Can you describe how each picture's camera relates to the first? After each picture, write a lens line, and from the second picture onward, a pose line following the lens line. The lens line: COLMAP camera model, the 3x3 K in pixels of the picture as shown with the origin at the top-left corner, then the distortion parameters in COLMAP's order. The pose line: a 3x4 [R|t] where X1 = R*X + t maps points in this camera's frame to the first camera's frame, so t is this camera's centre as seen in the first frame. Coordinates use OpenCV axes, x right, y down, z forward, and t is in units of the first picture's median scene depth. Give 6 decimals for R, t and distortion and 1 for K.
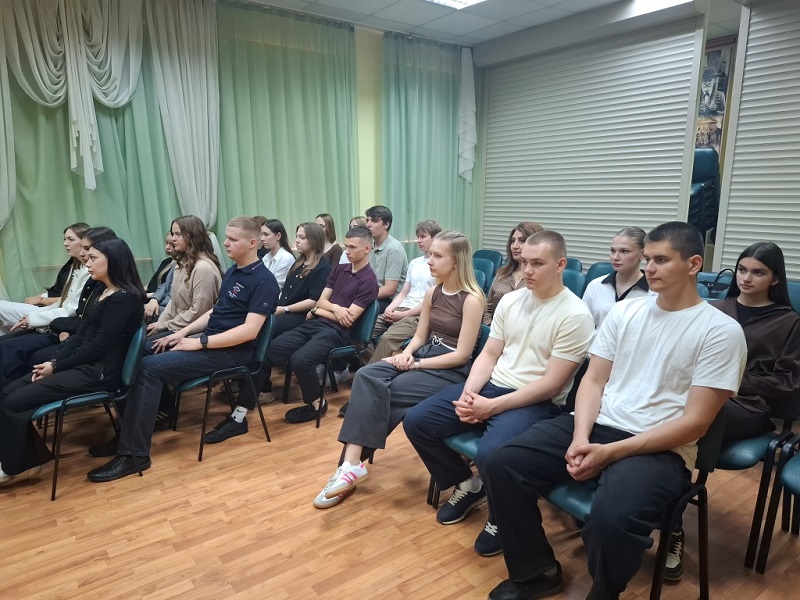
lens RADIAL K [[555.5, 0, 394.0], [0, 555.5, 307.5], [0, 0, 1]] dist [0.052366, -0.047998]
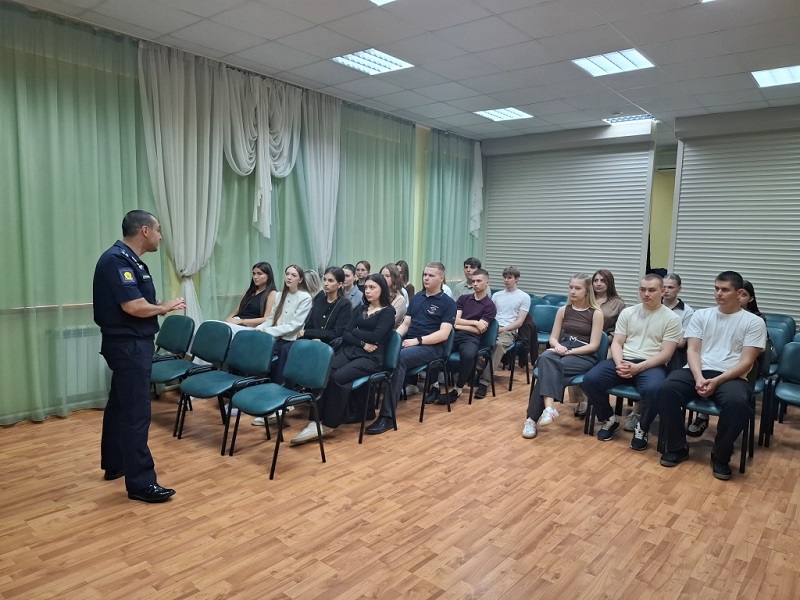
lens RADIAL K [[555.5, 0, 403.1], [0, 555.5, 298.8], [0, 0, 1]] dist [0.052366, -0.047998]
pose [[0.969073, 0.010877, 0.246535, -0.760941], [0.012871, 0.995440, -0.094512, 0.084387], [-0.246438, 0.094762, 0.964514, -0.454427]]
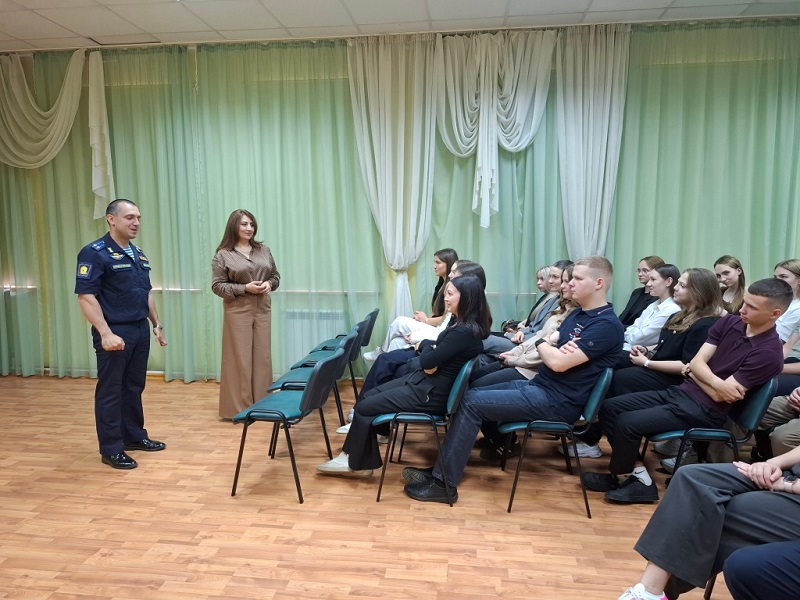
lens RADIAL K [[555.5, 0, 400.1], [0, 555.5, 296.5], [0, 0, 1]] dist [0.052366, -0.047998]
pose [[0.726808, 0.085472, -0.681502, 0.128738], [-0.142272, 0.989442, -0.027638, -0.030956], [0.671944, 0.117046, 0.731294, 0.150857]]
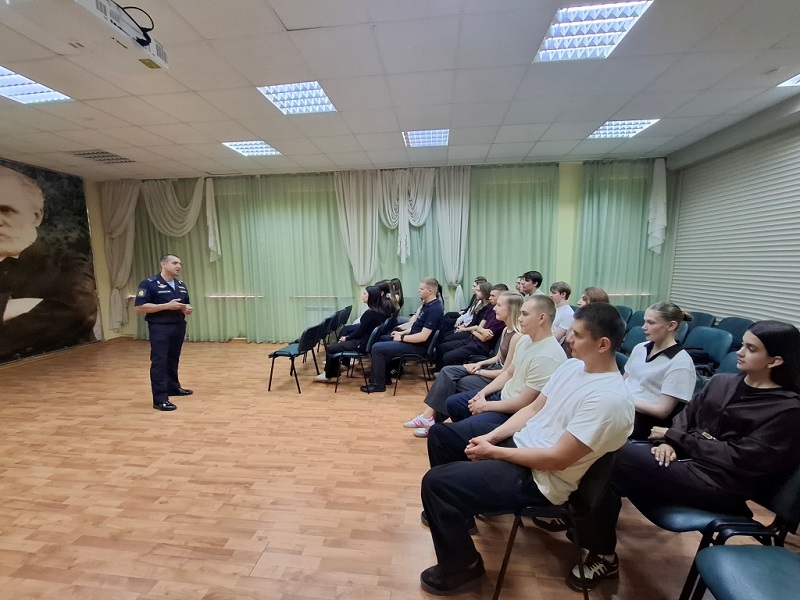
lens RADIAL K [[318.4, 0, 404.0], [0, 318.4, 299.5], [0, 0, 1]] dist [0.004439, 0.000445]
pose [[0.739434, 0.076459, -0.668874, 0.436903], [-0.130081, 0.991034, -0.030517, -0.044834], [0.660543, 0.109573, 0.742749, 0.115226]]
